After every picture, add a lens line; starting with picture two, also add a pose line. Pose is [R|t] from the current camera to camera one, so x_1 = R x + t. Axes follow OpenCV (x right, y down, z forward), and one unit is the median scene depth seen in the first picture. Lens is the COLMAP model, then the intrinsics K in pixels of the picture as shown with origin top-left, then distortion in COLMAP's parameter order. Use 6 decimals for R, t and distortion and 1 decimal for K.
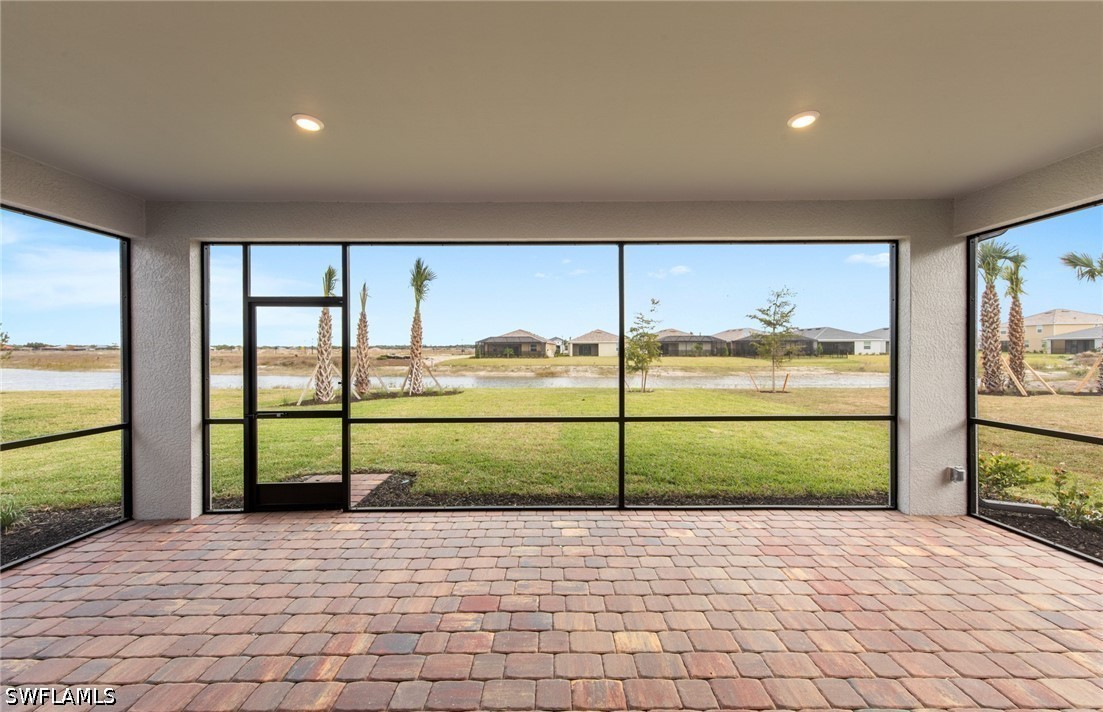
lens RADIAL K [[399.0, 0, 551.9], [0, 399.0, 352.3], [0, 0, 1]] dist [0.003824, 0.000121]
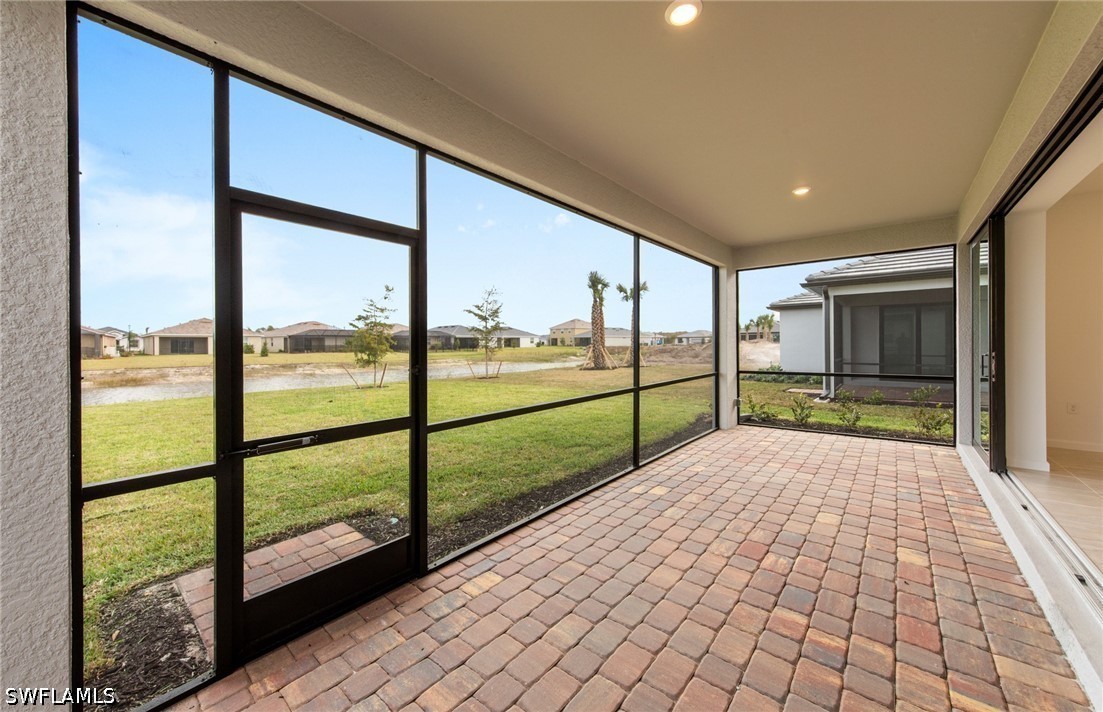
lens RADIAL K [[403.3, 0, 551.2], [0, 403.3, 350.0], [0, 0, 1]] dist [0.008096, -0.000043]
pose [[0.653734, -0.014339, 0.756588, -0.256329], [0.010859, 0.999895, 0.009568, 0.012651], [-0.756646, 0.001961, 0.653821, 0.130113]]
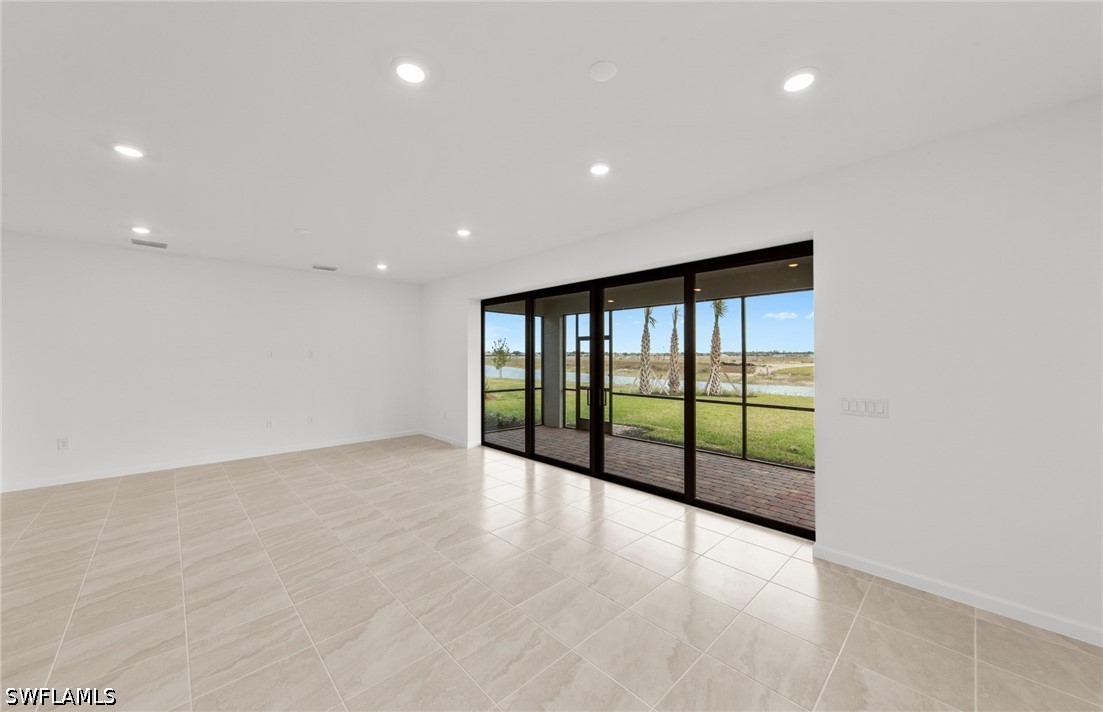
lens RADIAL K [[406.9, 0, 549.9], [0, 406.9, 358.5], [0, 0, 1]] dist [0.008572, 0.000116]
pose [[0.676300, 0.006153, -0.736601, 0.256643], [-0.006490, 0.999976, 0.002393, -0.004599], [0.736598, 0.003162, 0.676324, -0.210200]]
